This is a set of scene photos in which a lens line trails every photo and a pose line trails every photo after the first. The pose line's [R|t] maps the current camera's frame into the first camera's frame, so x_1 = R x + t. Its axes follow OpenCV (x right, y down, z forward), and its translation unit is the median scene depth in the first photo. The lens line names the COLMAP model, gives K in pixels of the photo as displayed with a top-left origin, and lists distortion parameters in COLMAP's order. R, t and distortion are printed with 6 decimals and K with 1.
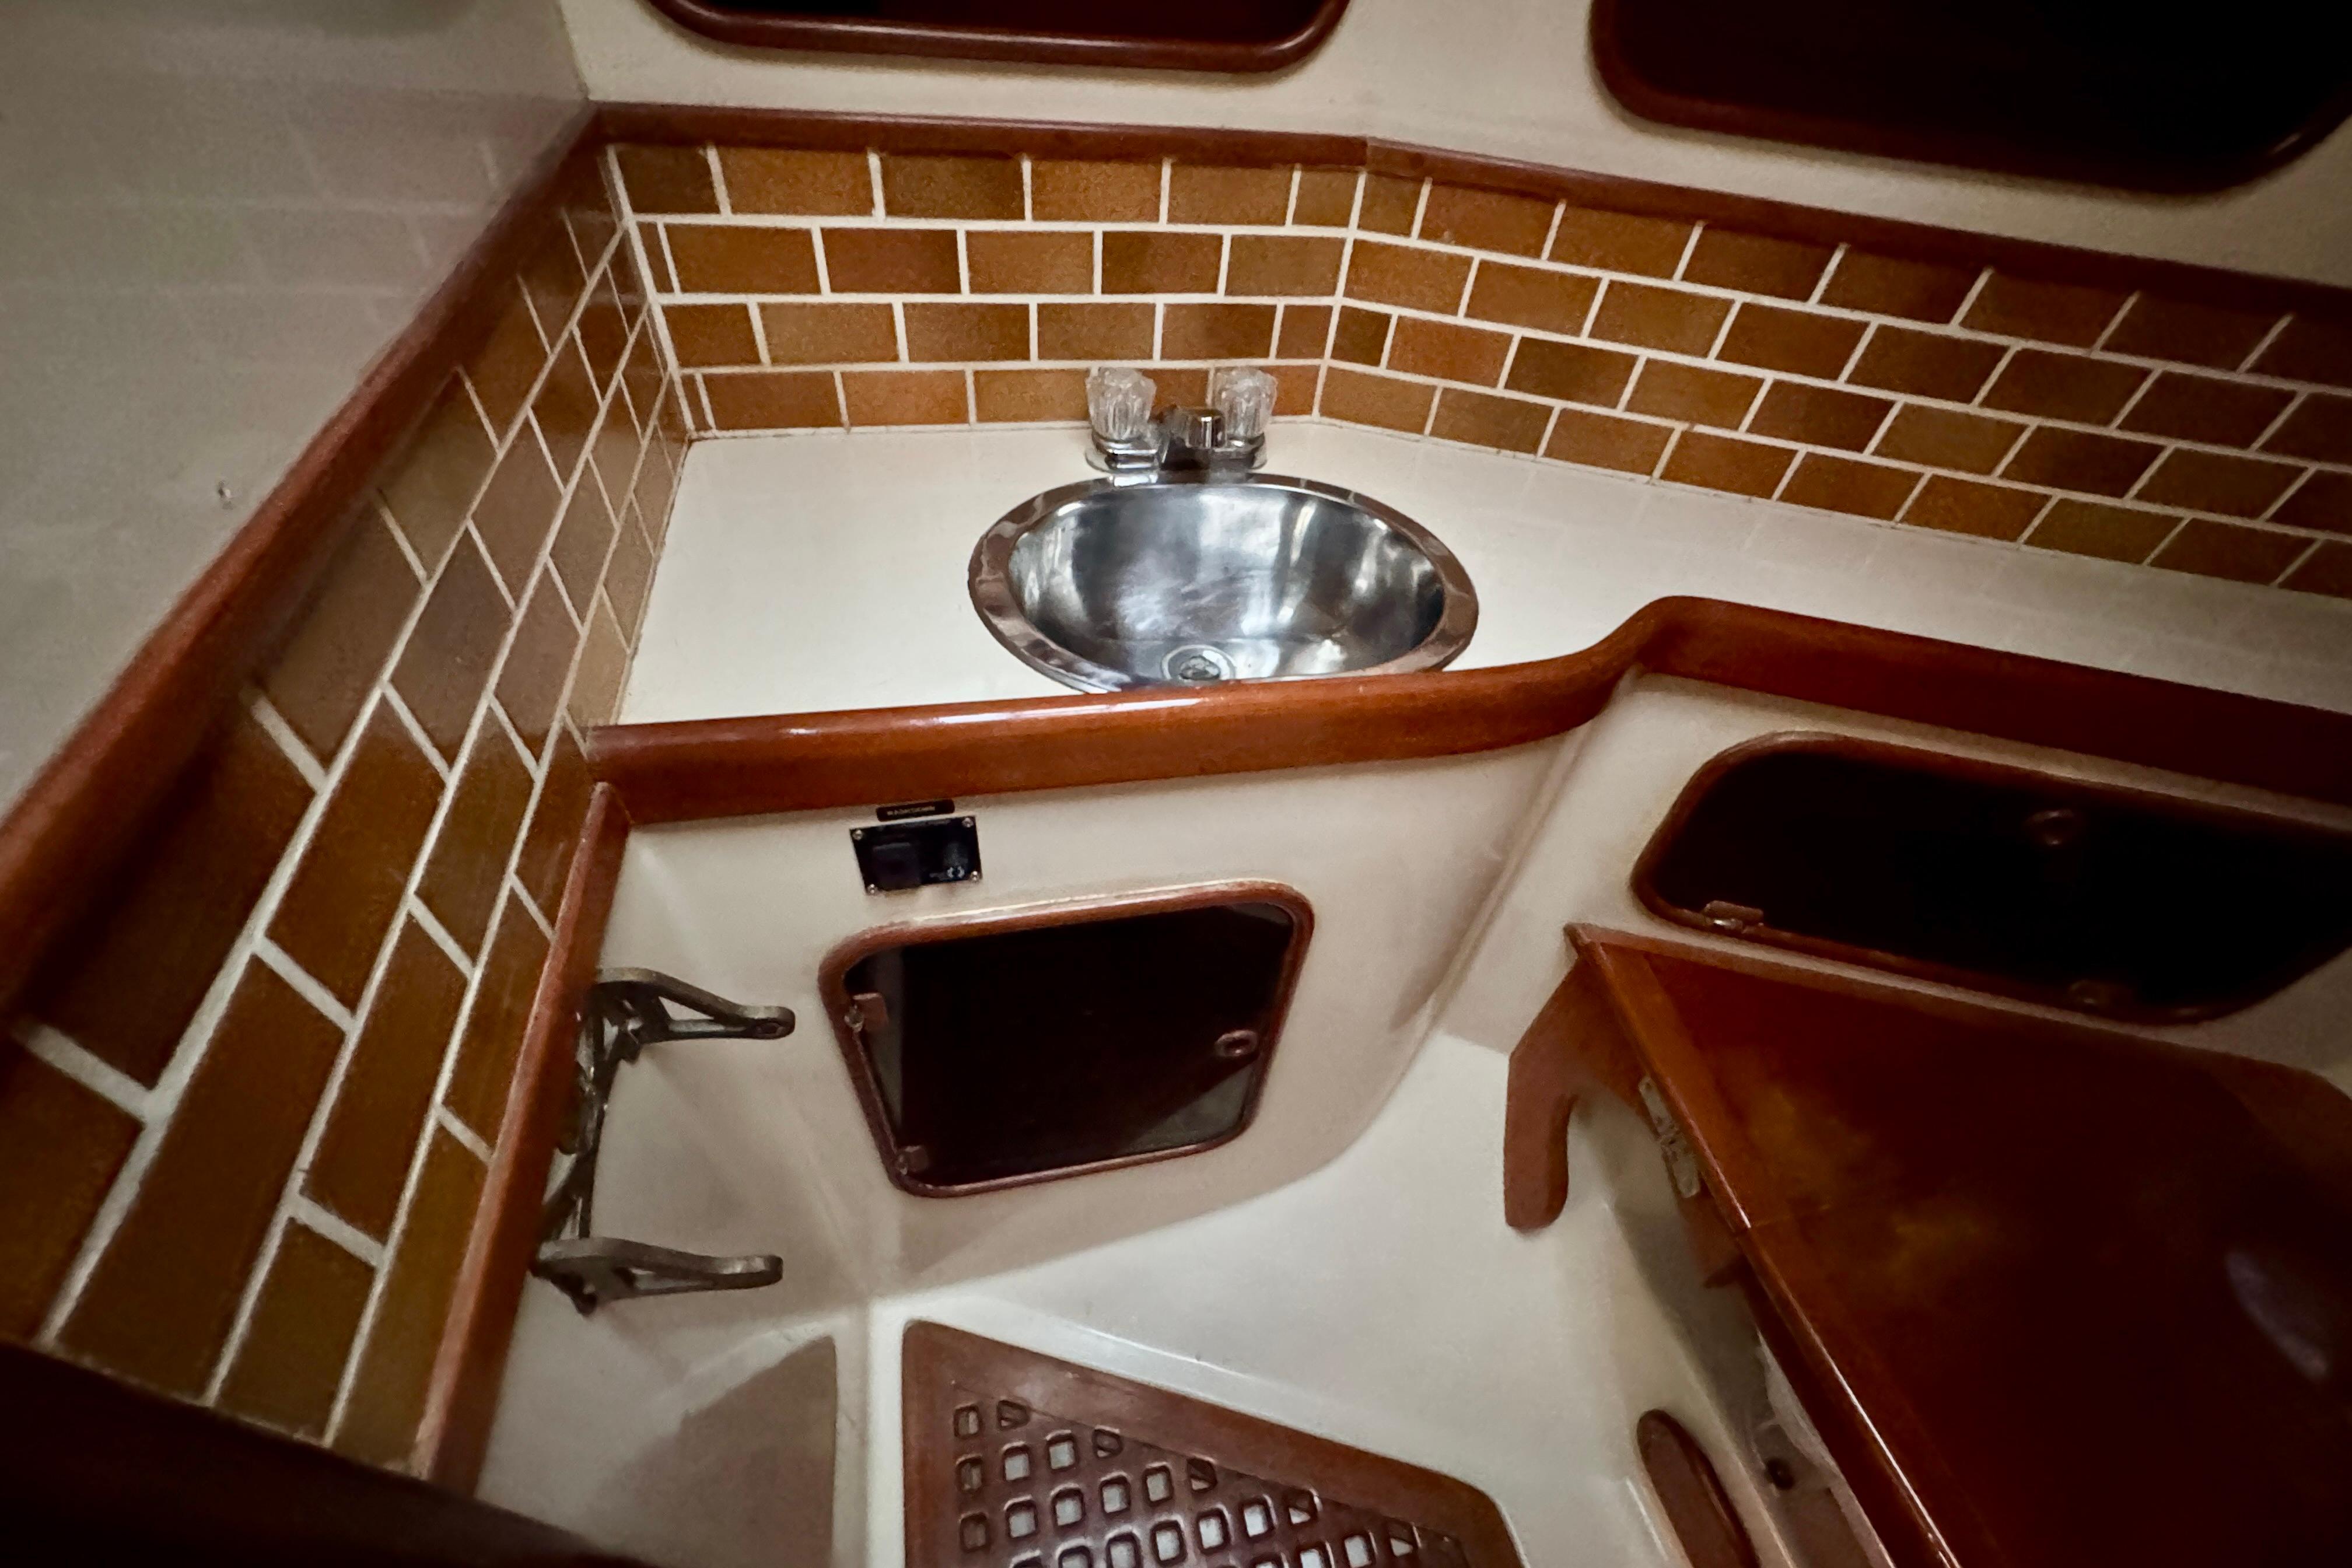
lens RADIAL K [[956.7, 0, 1178.7], [0, 956.7, 794.3], [0, 0, 1]] dist [0.001525, -0.000049]
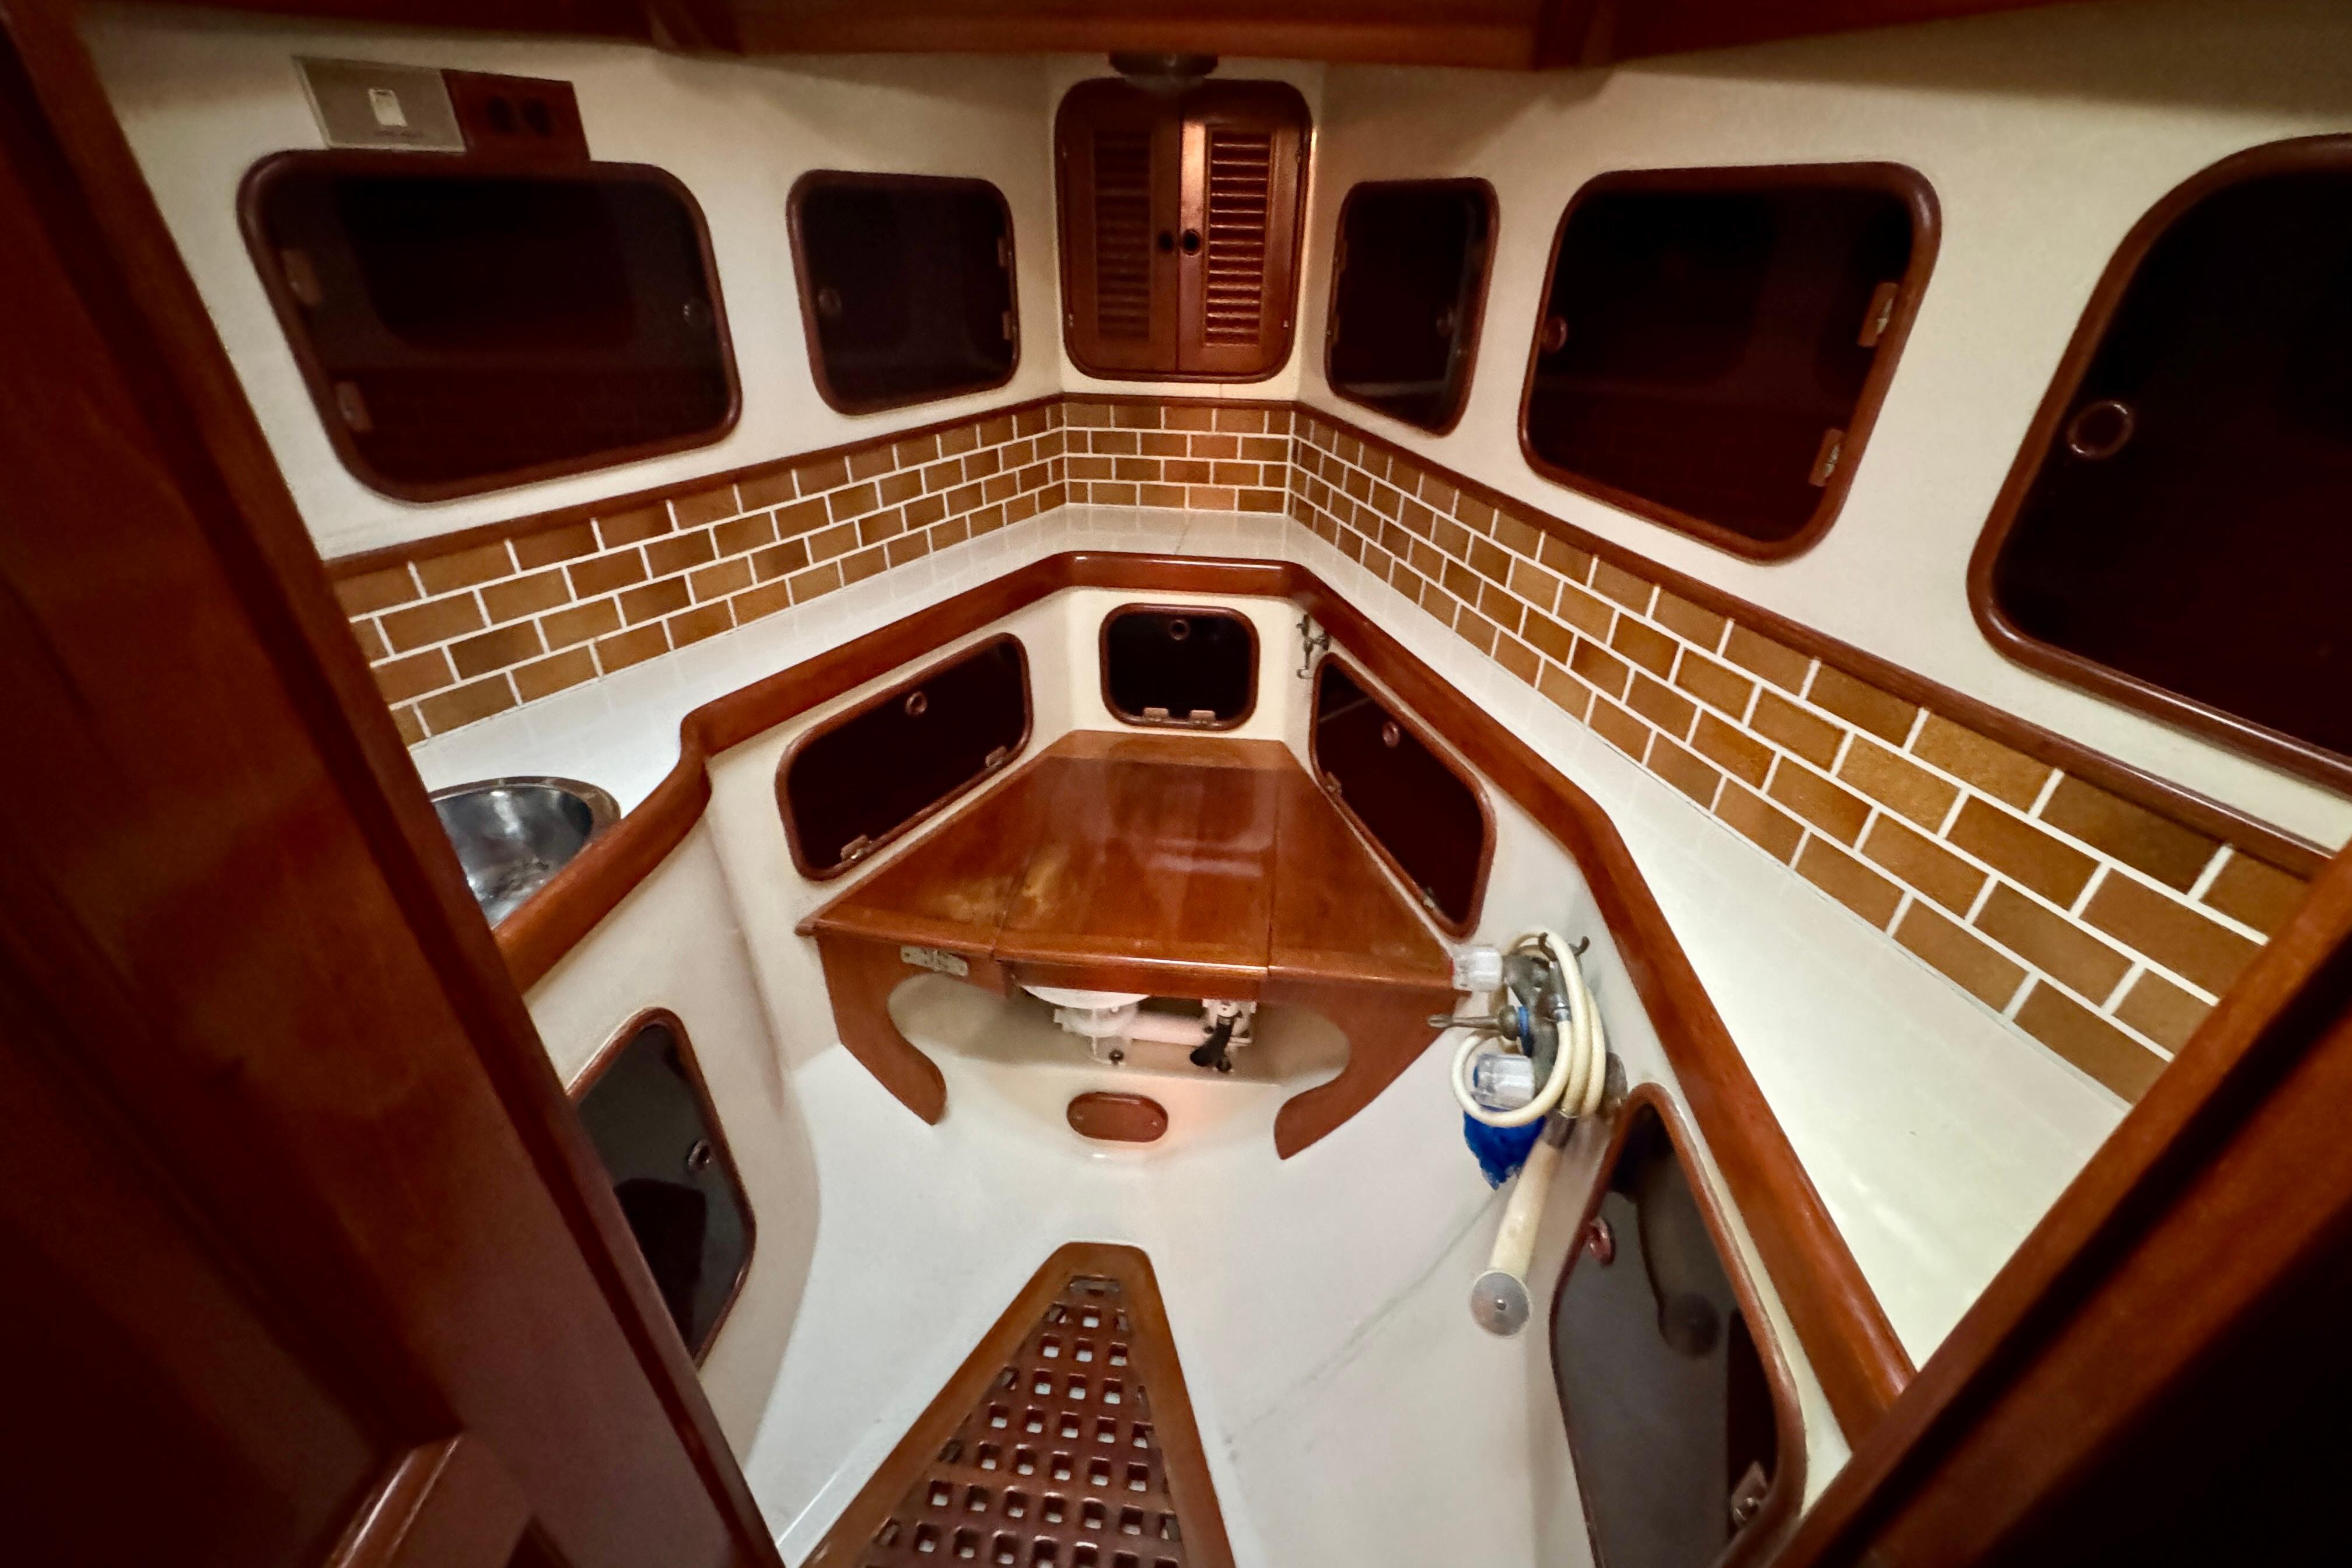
lens RADIAL K [[942.0, 0, 1173.0], [0, 942.0, 782.2], [0, 0, 1]] dist [-0.000541, -0.000240]
pose [[0.326632, -0.558143, 0.762750, -0.449632], [0.690117, 0.692248, 0.211024, 0.093405], [-0.645794, 0.457459, 0.611294, -0.417600]]
